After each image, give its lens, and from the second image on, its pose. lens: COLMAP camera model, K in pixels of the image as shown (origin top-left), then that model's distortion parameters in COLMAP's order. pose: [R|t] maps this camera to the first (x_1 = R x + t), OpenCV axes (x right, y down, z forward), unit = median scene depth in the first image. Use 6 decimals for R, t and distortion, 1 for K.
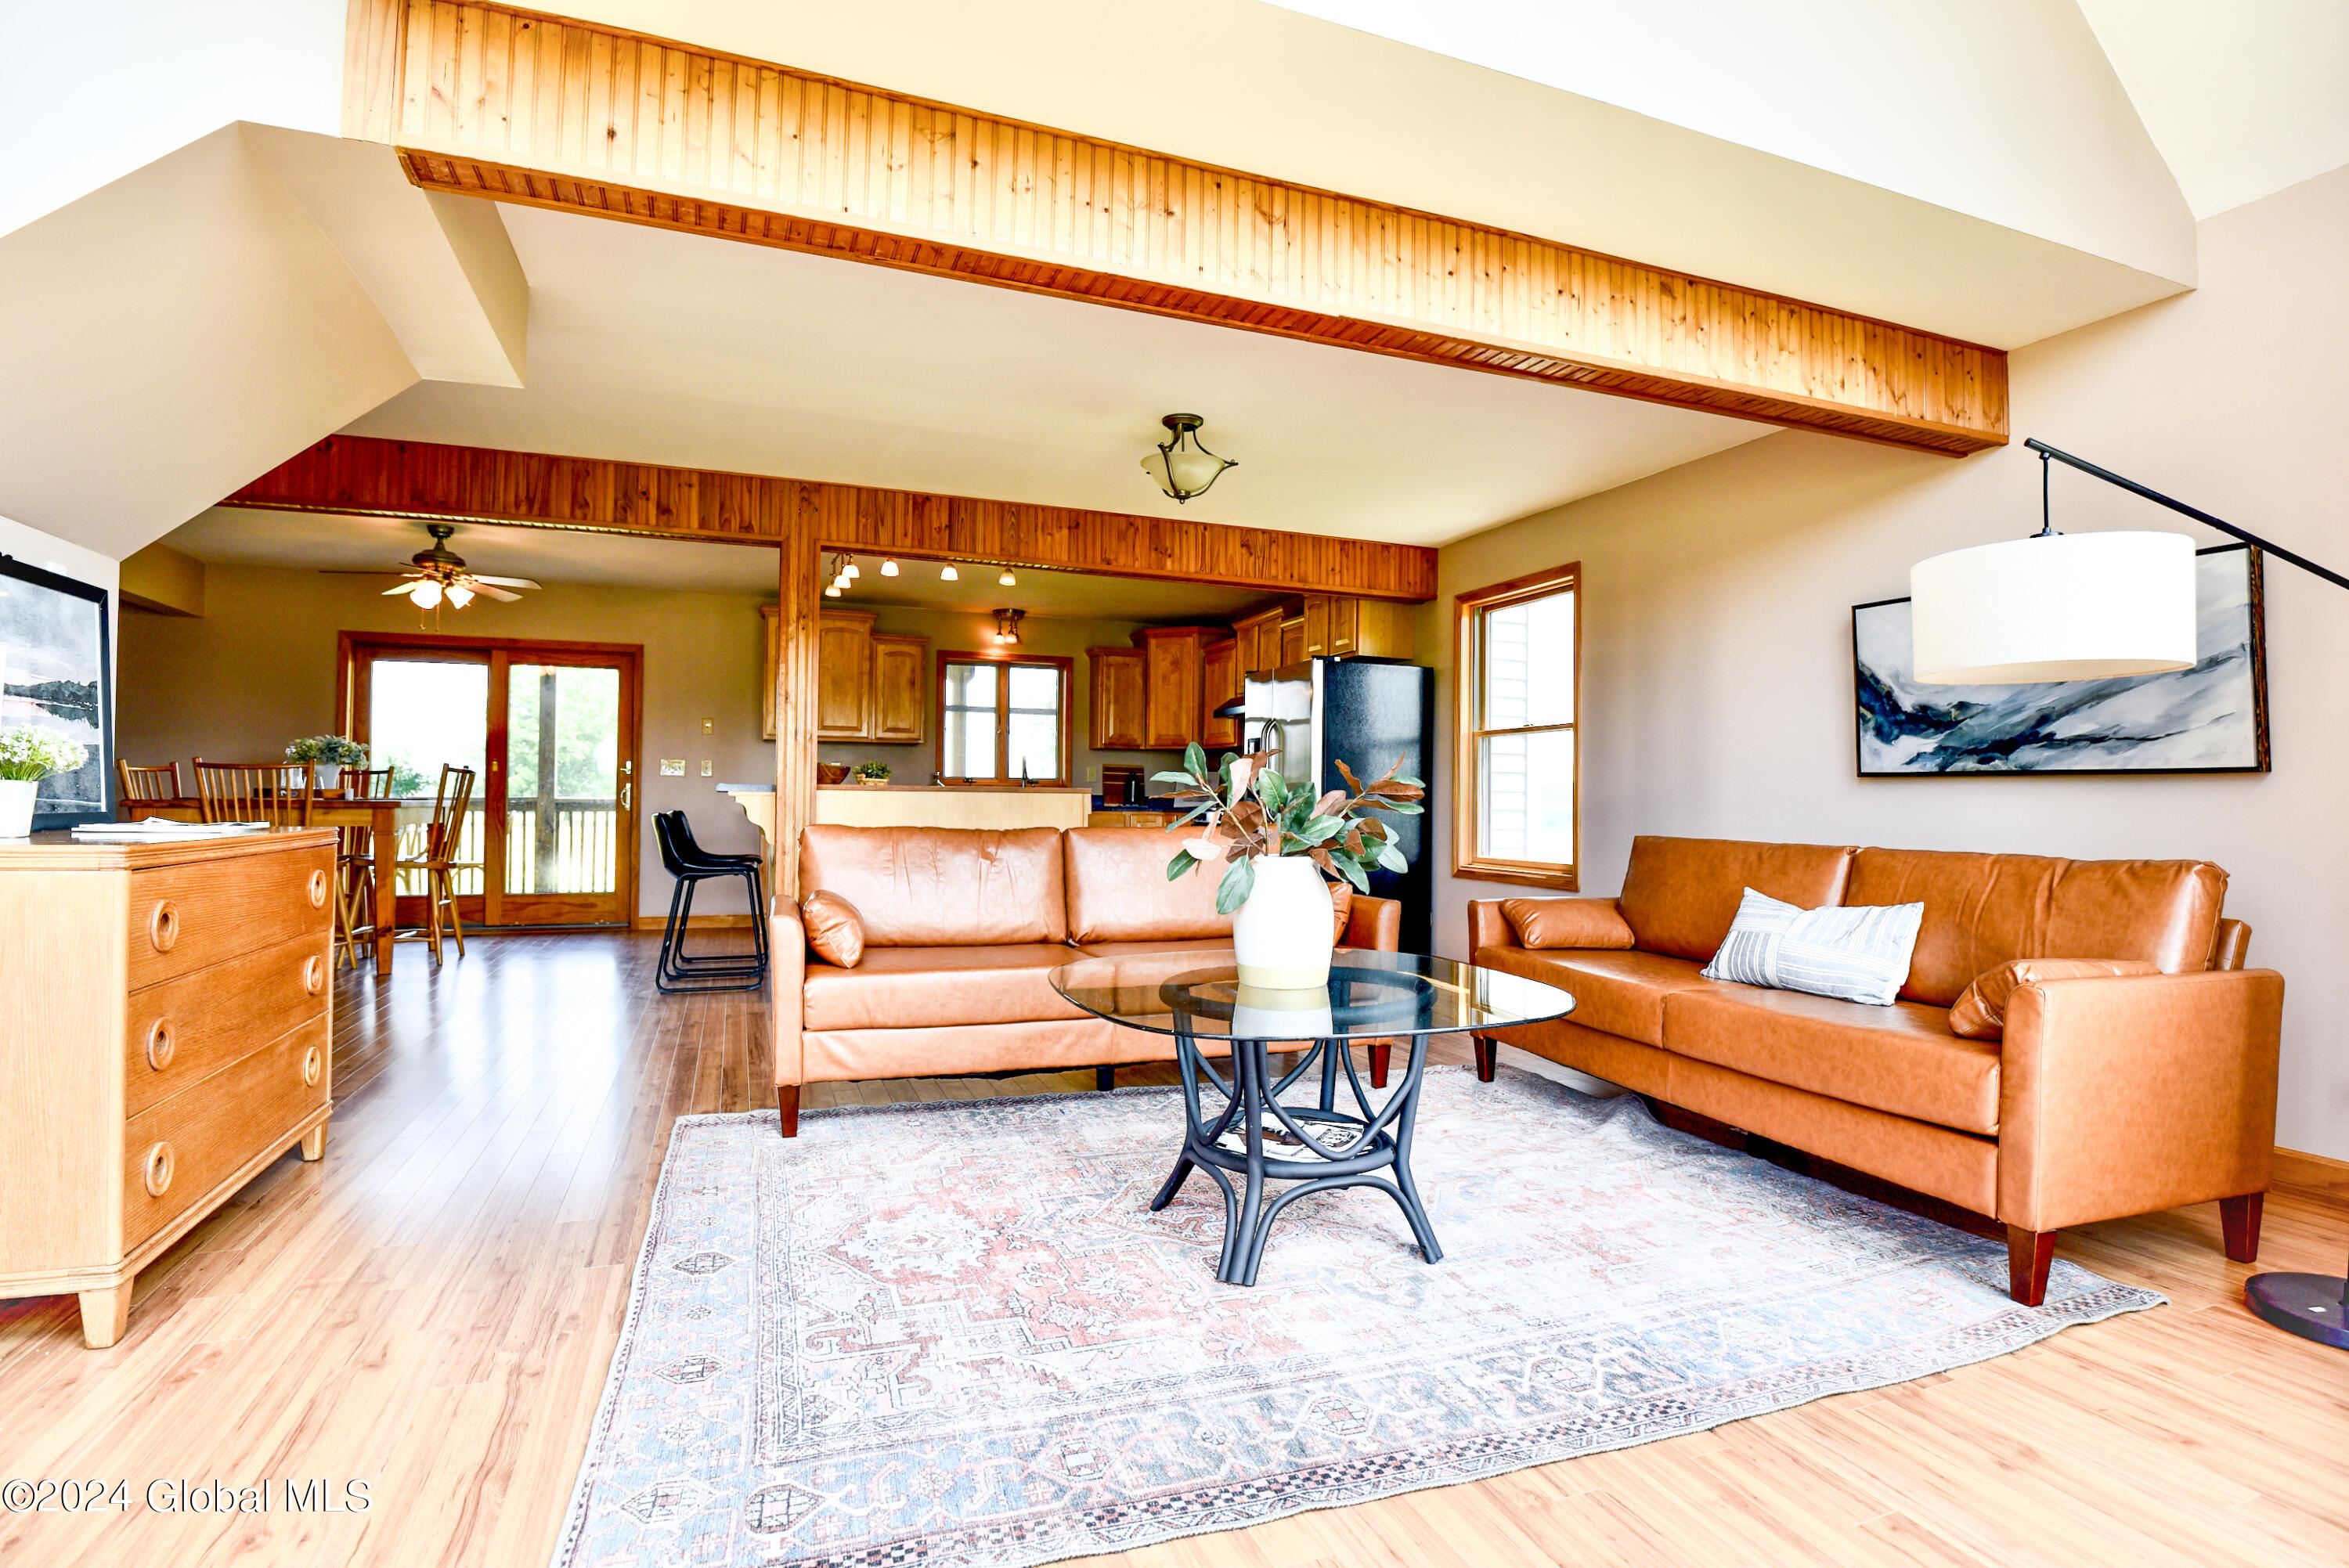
lens RADIAL K [[1147.0, 0, 1182.4], [0, 1147.0, 779.4], [0, 0, 1]] dist [-0.020814, -0.006816]
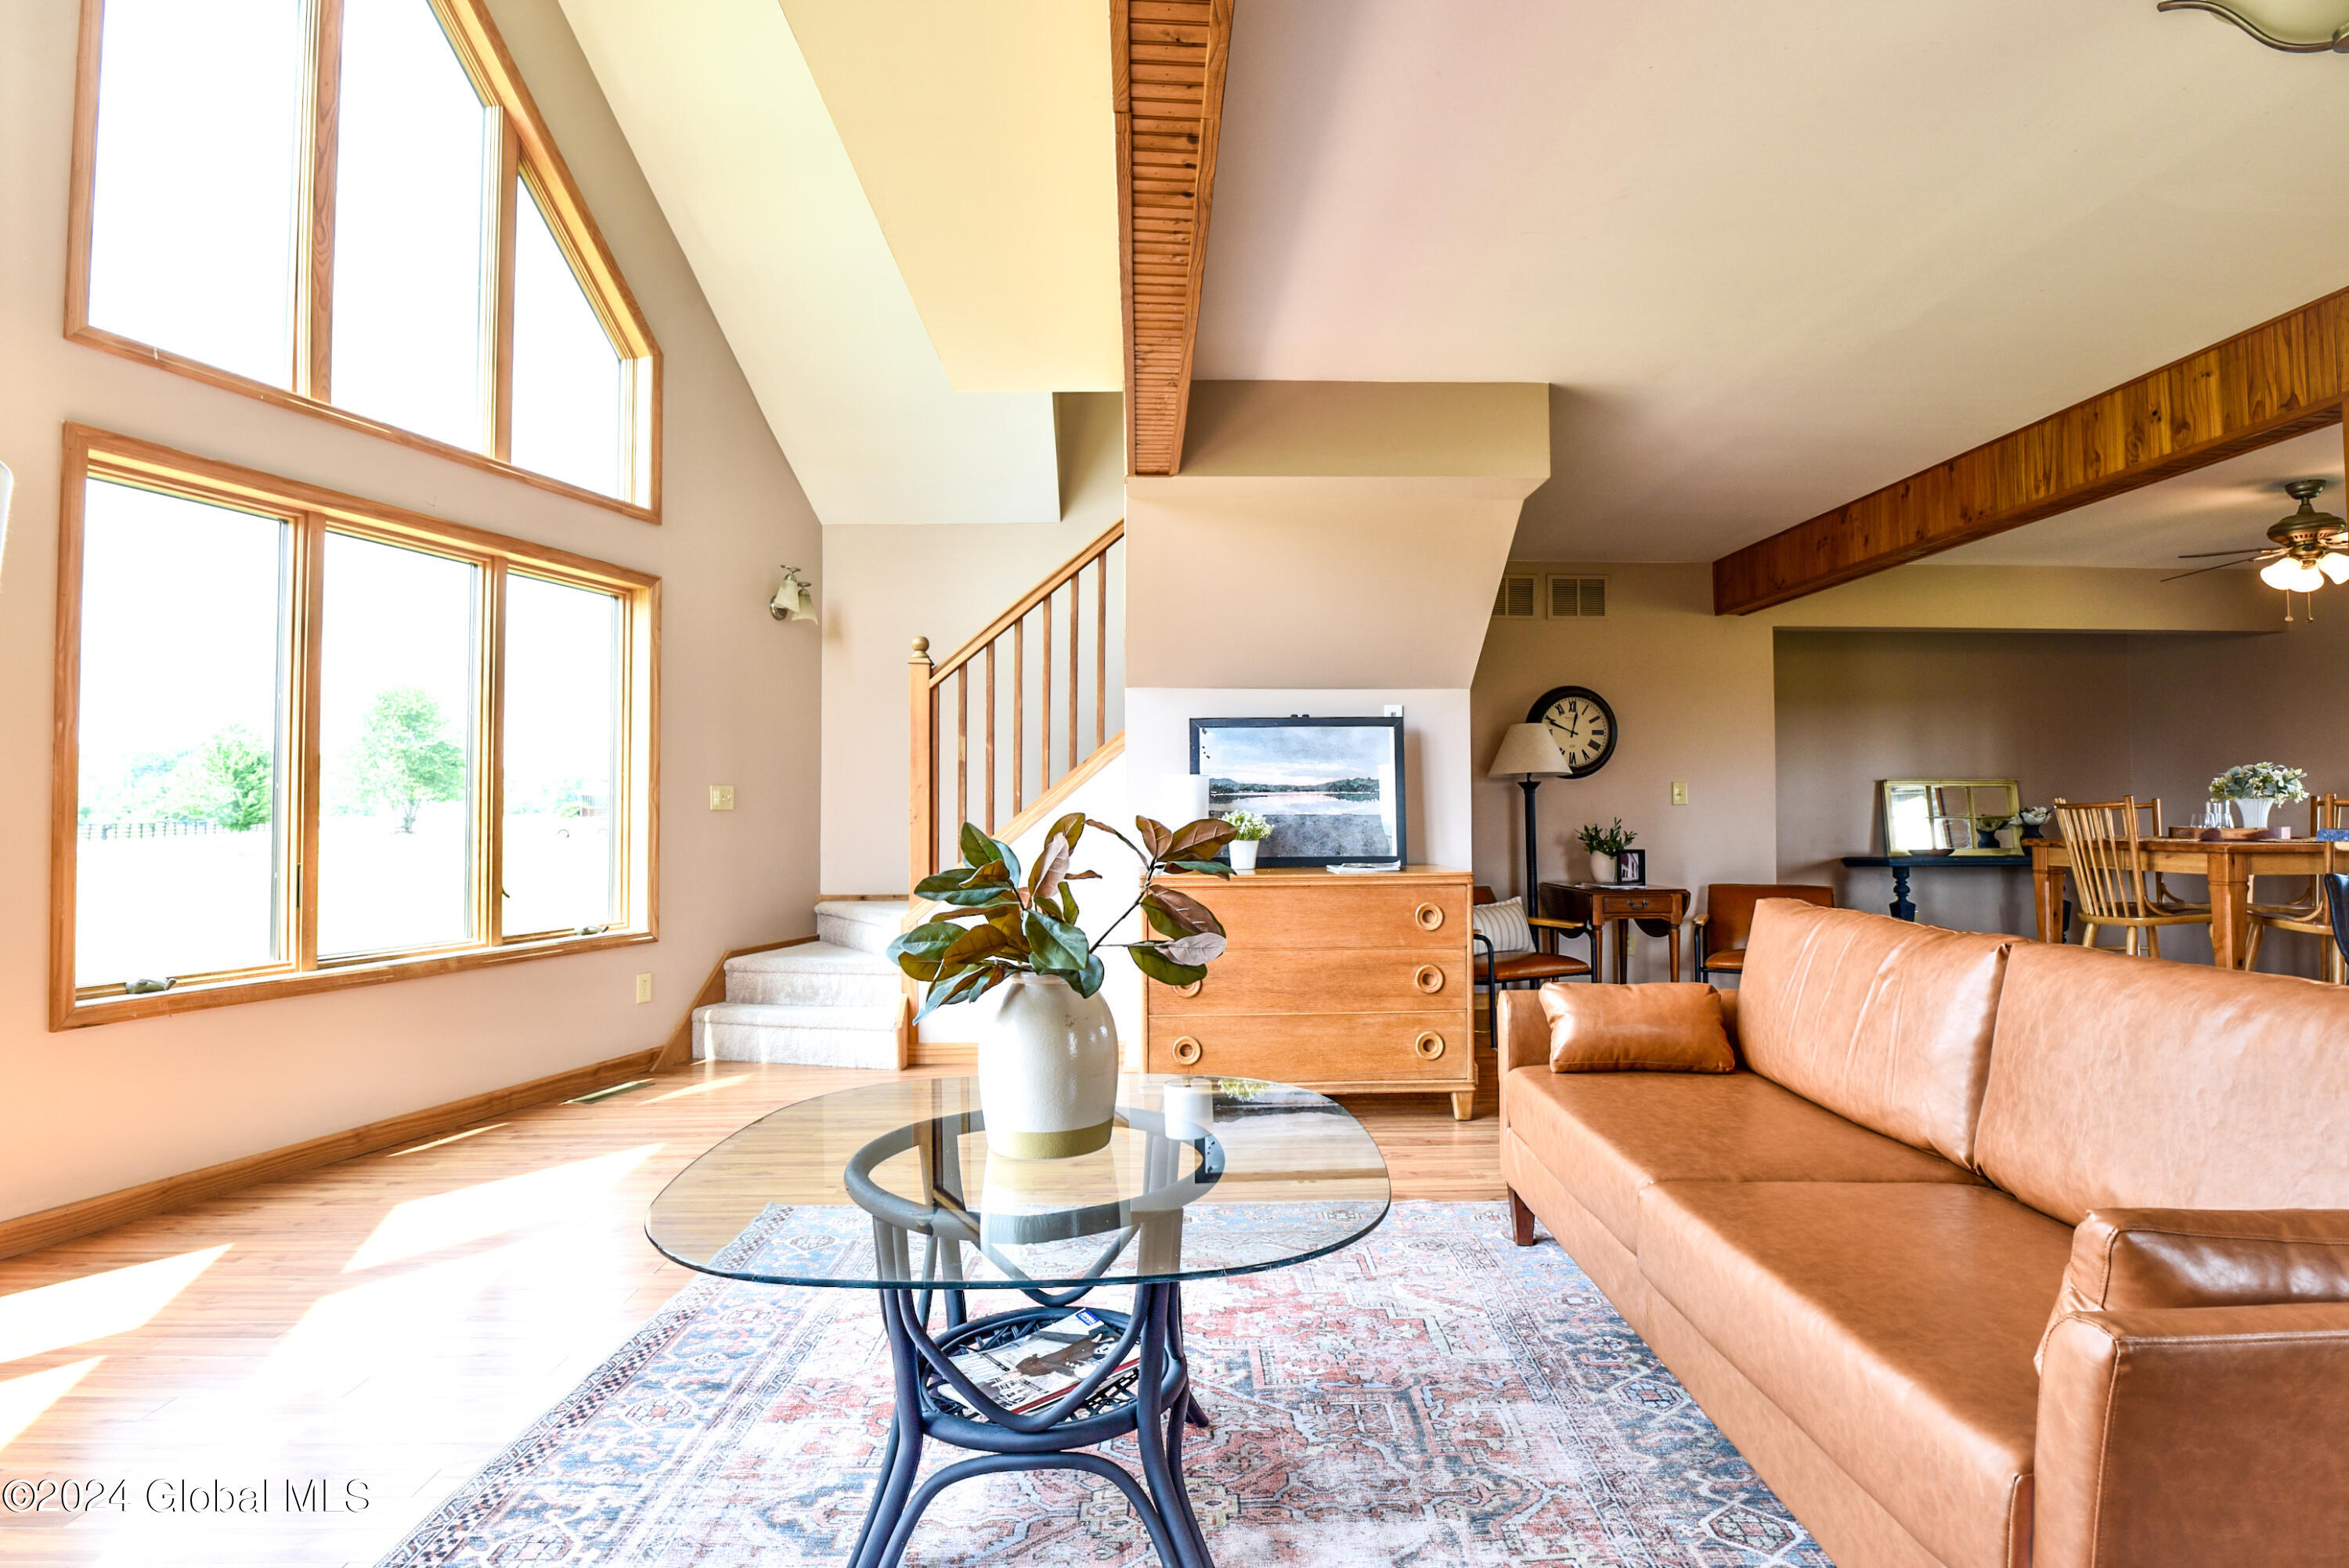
lens RADIAL K [[1176.6, 0, 1183.9], [0, 1176.6, 777.1], [0, 0, 1]] dist [-0.019762, -0.006801]
pose [[-0.329429, -0.032001, -0.943638, 0.538907], [0.019055, 0.998997, -0.040531, -0.015643], [0.943988, -0.031333, -0.328489, 0.935197]]
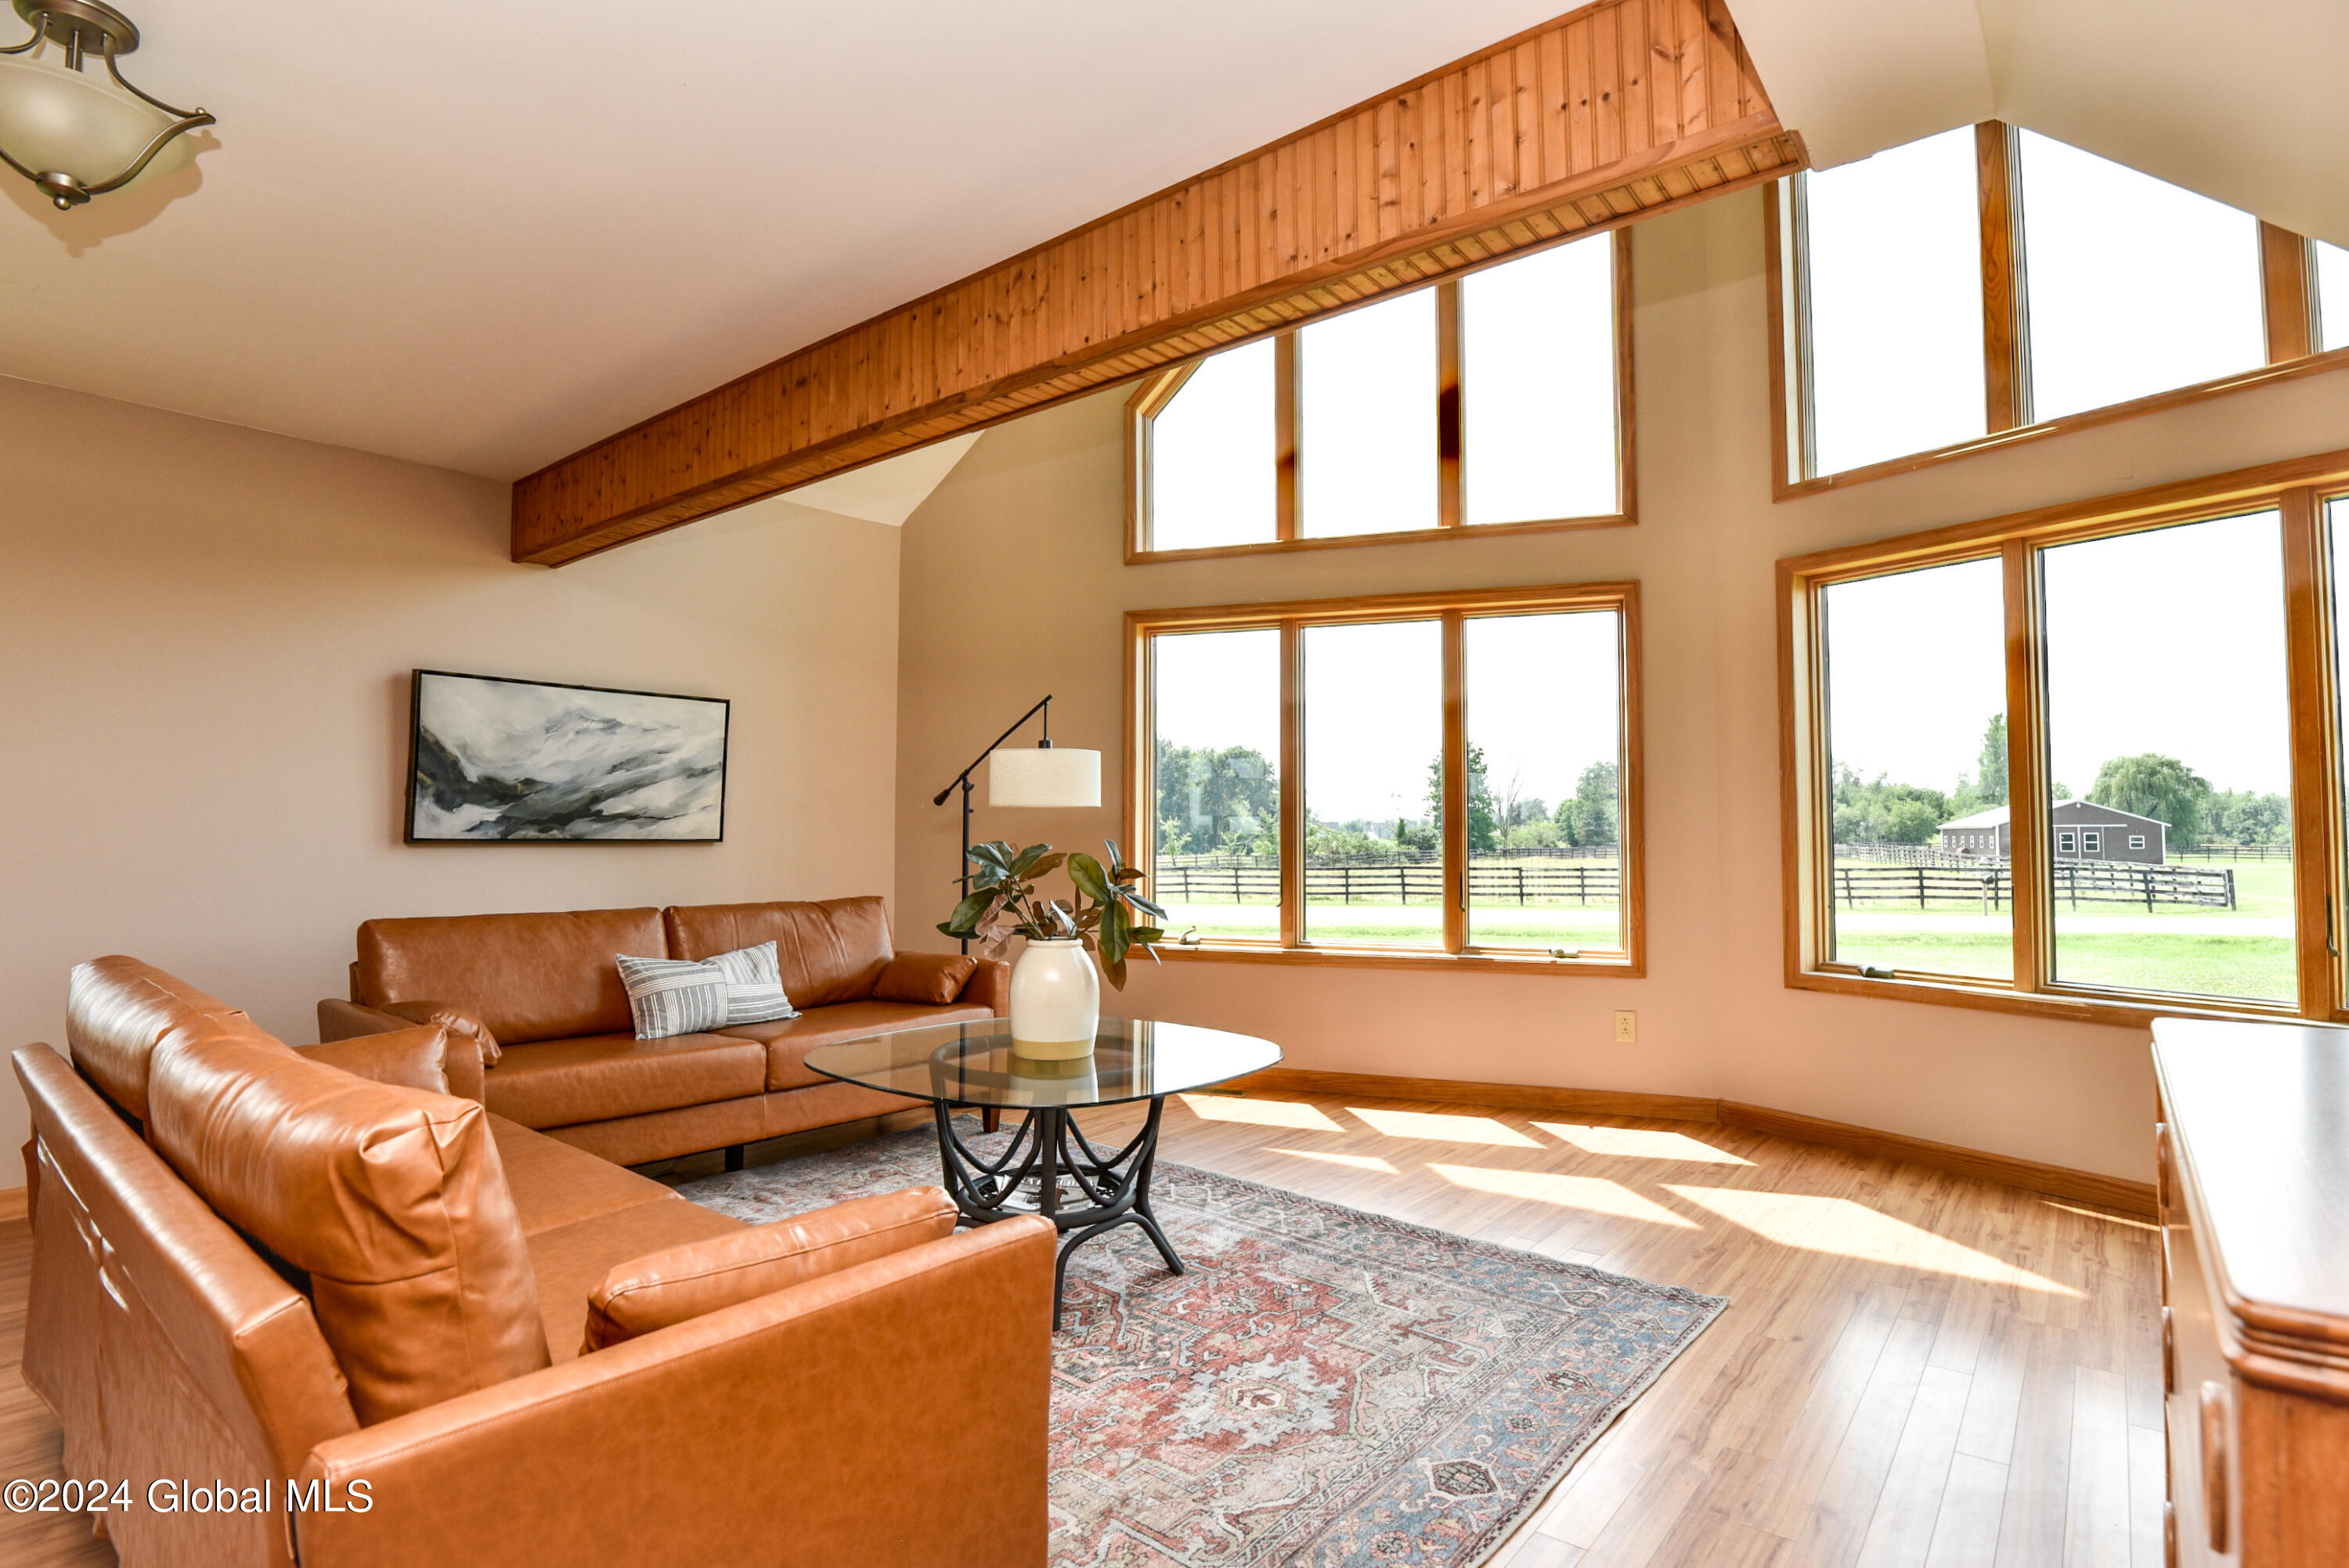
lens RADIAL K [[1176.6, 0, 1183.9], [0, 1176.6, 777.1], [0, 0, 1]] dist [-0.019762, -0.006801]
pose [[-0.504566, 0.029569, 0.862867, -0.682477], [-0.020509, 0.998721, -0.046217, -0.029002], [-0.863130, -0.041016, -0.503314, 1.037734]]
